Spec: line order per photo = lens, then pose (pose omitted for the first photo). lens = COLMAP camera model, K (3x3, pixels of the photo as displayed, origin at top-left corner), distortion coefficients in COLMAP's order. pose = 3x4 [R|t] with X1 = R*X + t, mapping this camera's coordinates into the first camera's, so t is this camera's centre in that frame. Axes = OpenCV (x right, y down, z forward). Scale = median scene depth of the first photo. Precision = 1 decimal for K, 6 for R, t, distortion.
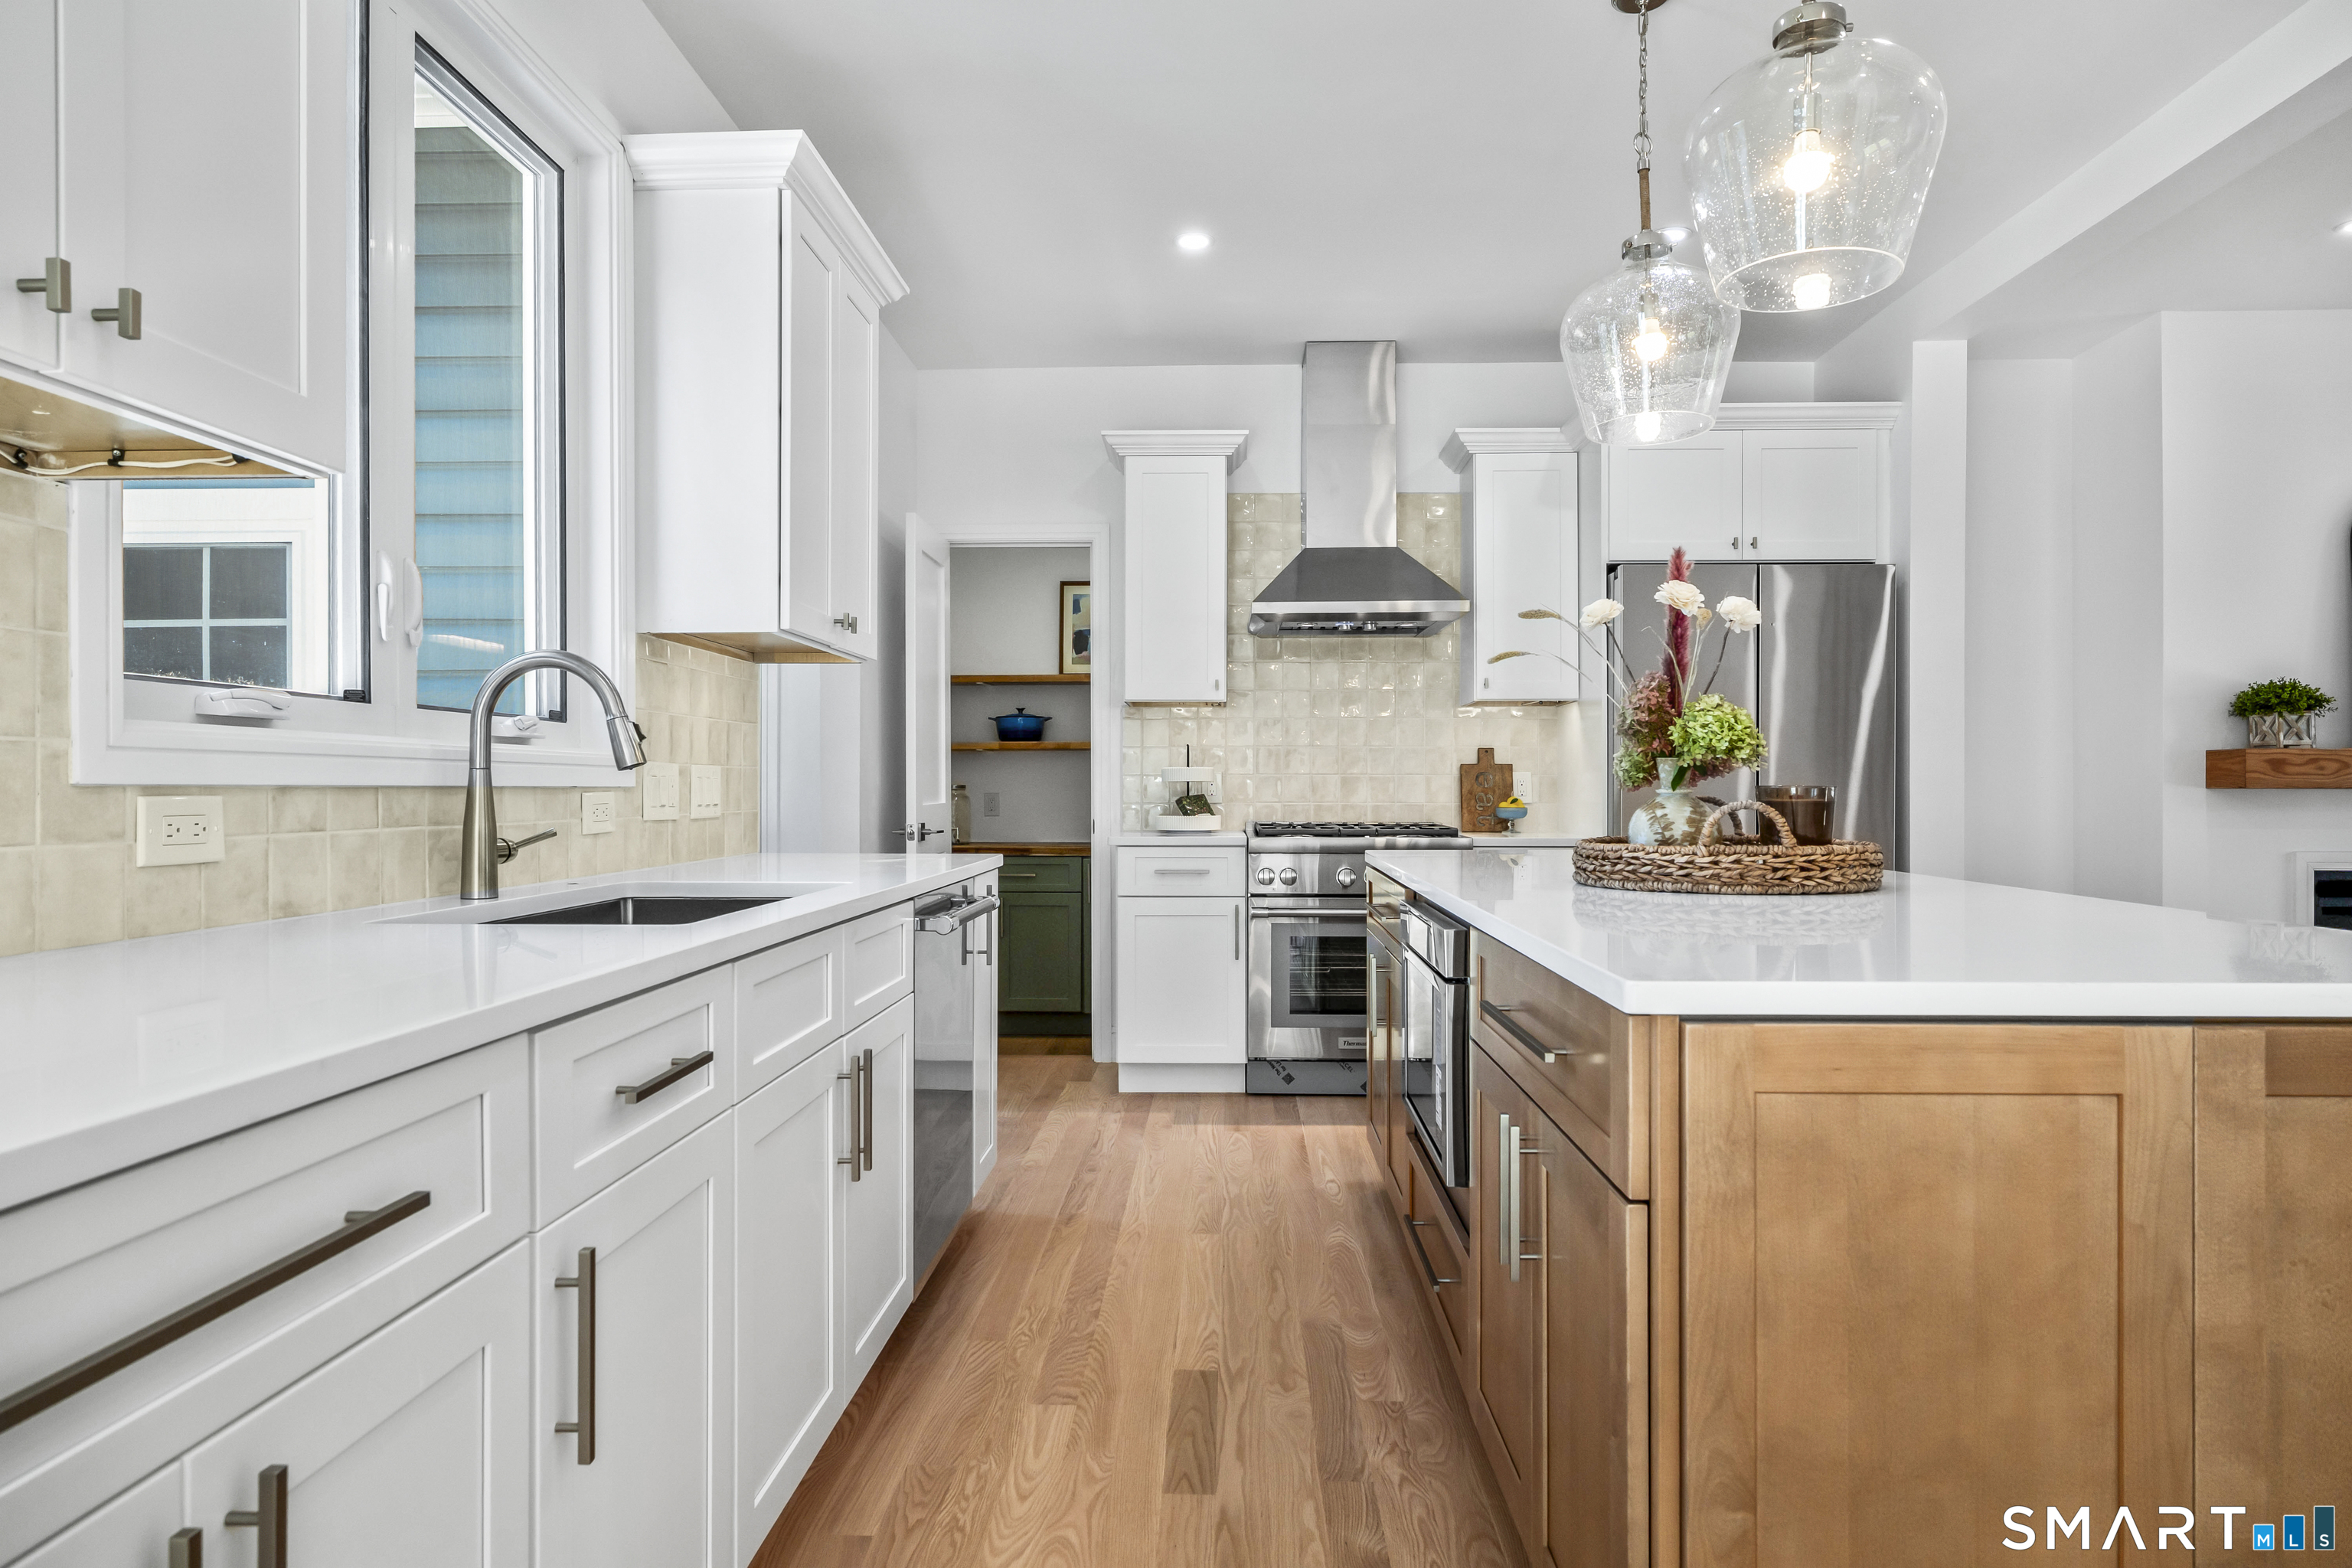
lens RADIAL K [[1331.4, 0, 1177.9], [0, 1331.4, 789.0], [0, 0, 1]] dist [-0.006184, 0.006896]
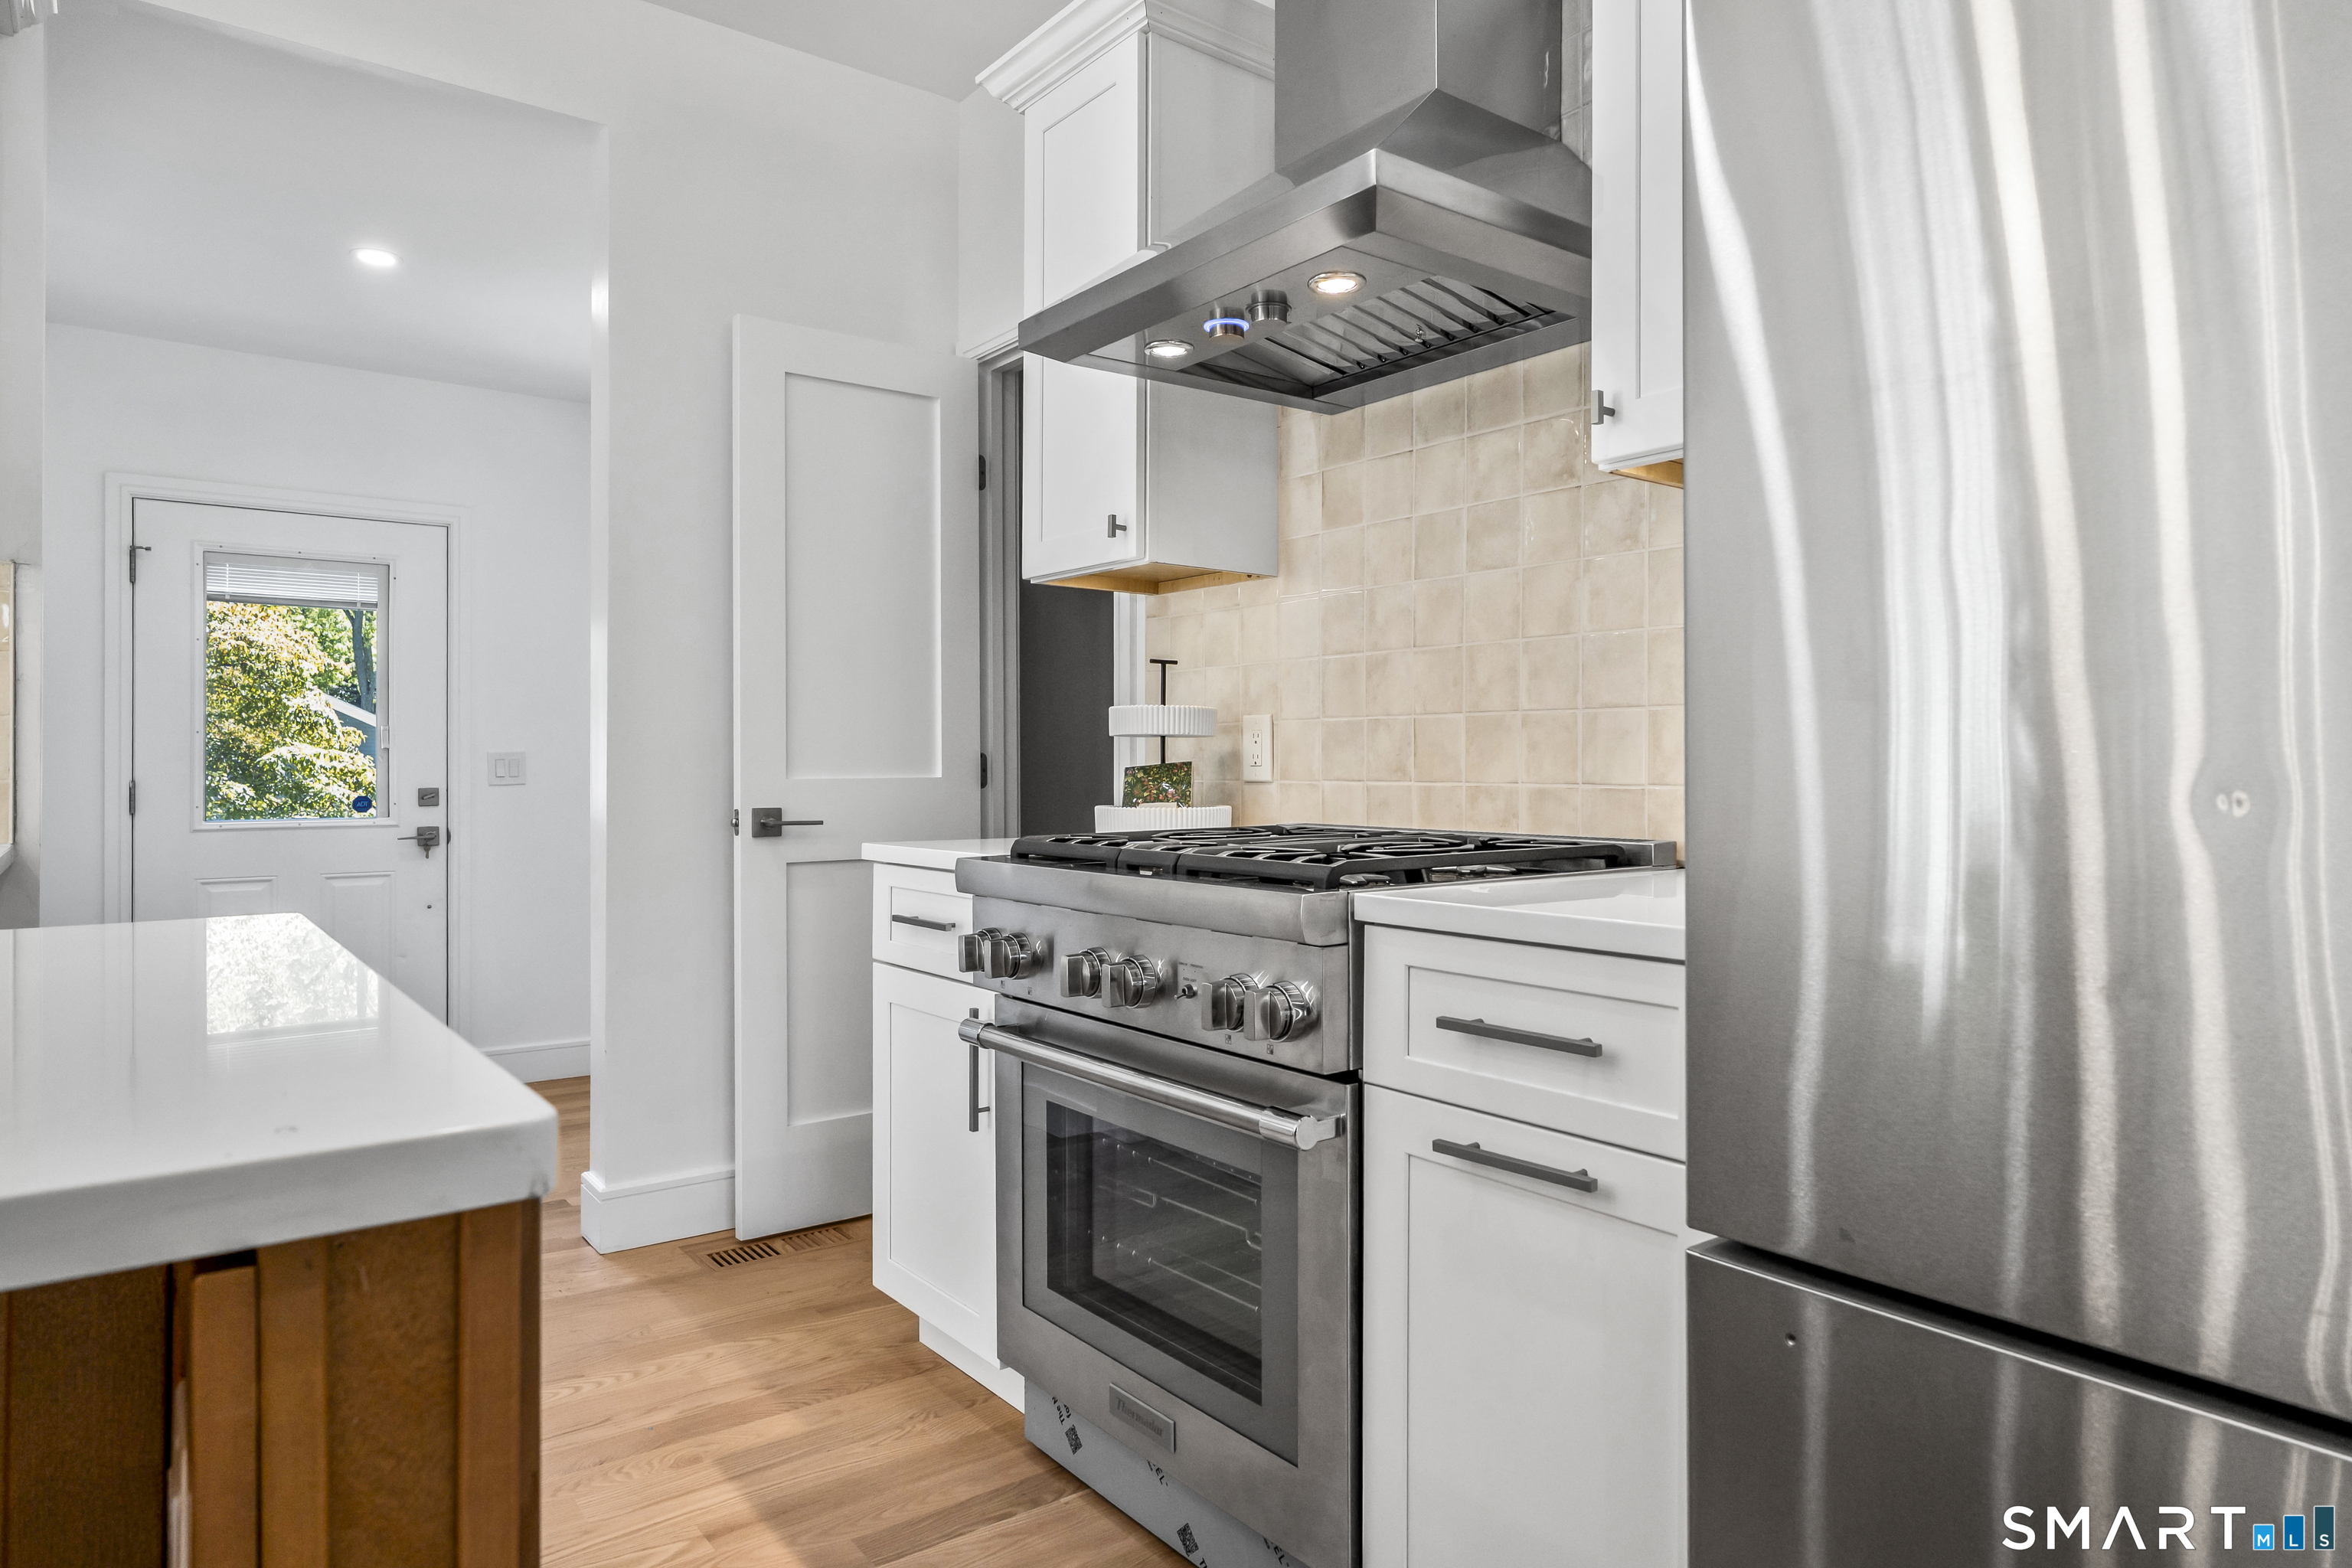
lens RADIAL K [[1408.5, 0, 1174.7], [0, 1408.5, 761.3], [0, 0, 1]] dist [0.003458, 0.001959]
pose [[0.631760, -0.003021, -0.775158, 0.635772], [-0.000449, 0.999991, -0.004263, 0.009248], [0.775164, 0.003041, 0.631753, 1.061378]]
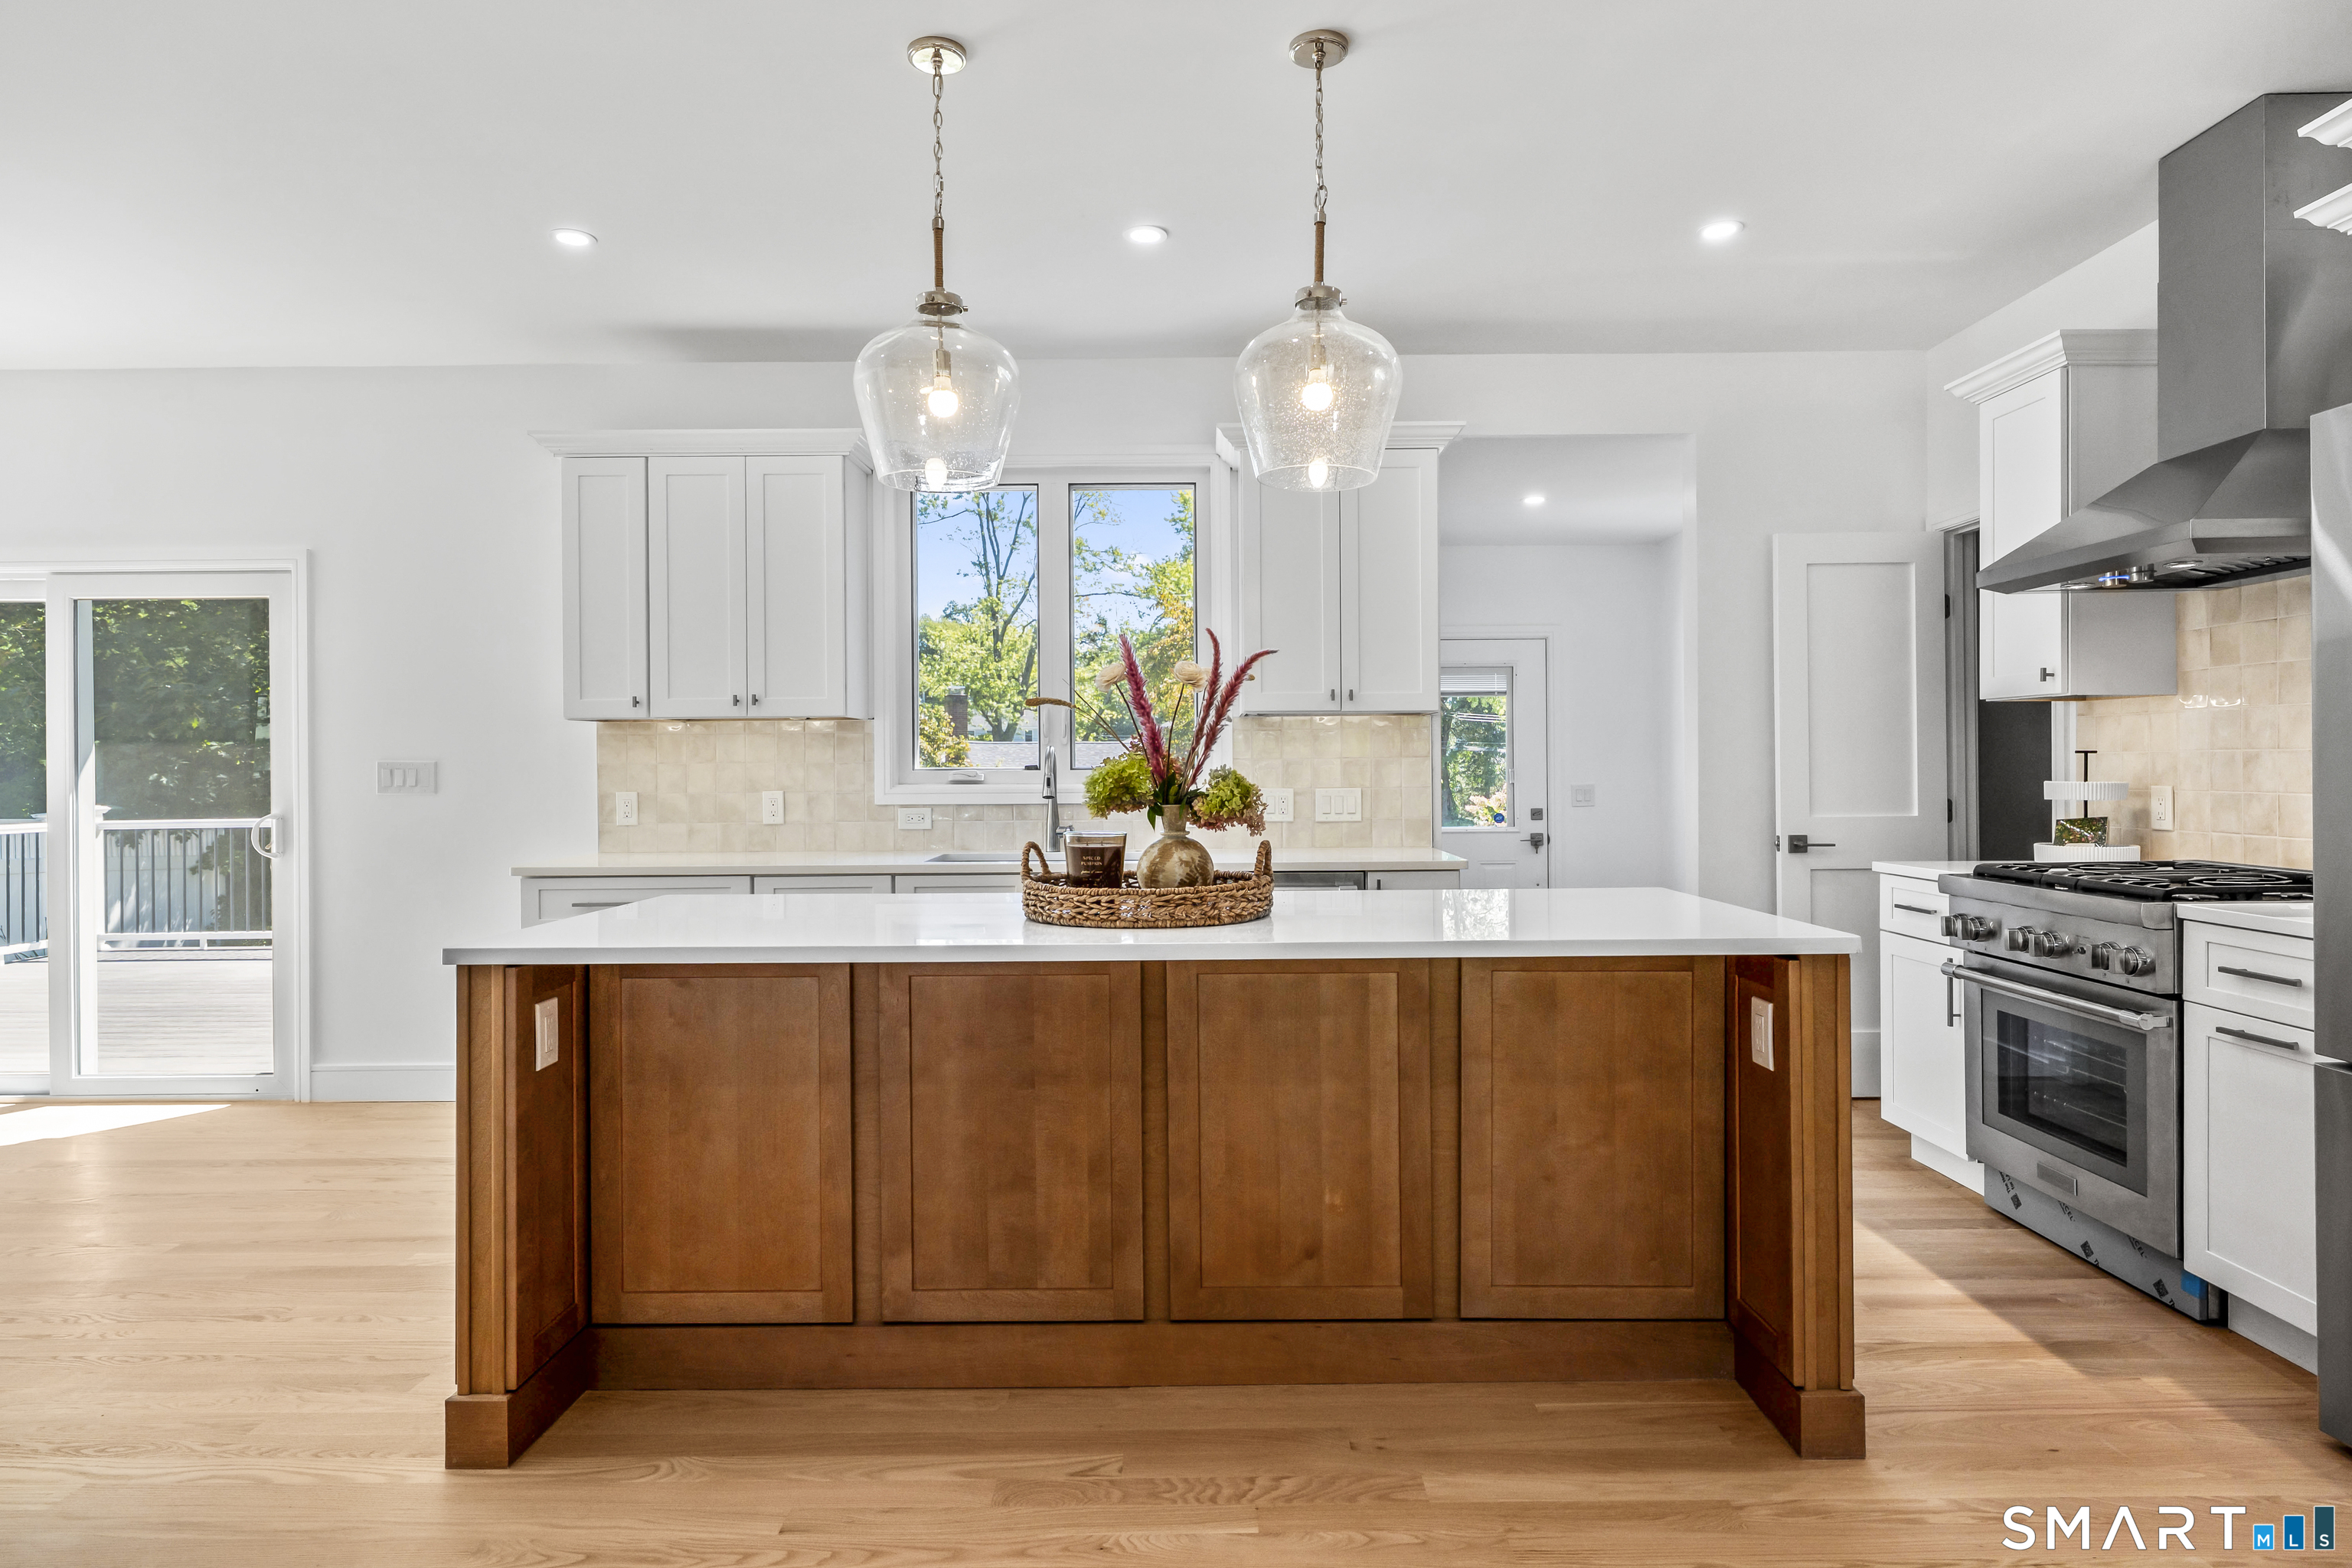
lens RADIAL K [[1331.4, 0, 1175.1], [0, 1331.4, 767.3], [0, 0, 1]] dist [-0.006184, 0.006896]
pose [[0.031777, 0.000970, -0.999495, 1.159791], [0.006057, 0.999981, 0.001163, -0.043430], [0.999477, -0.006091, 0.031771, 0.720818]]
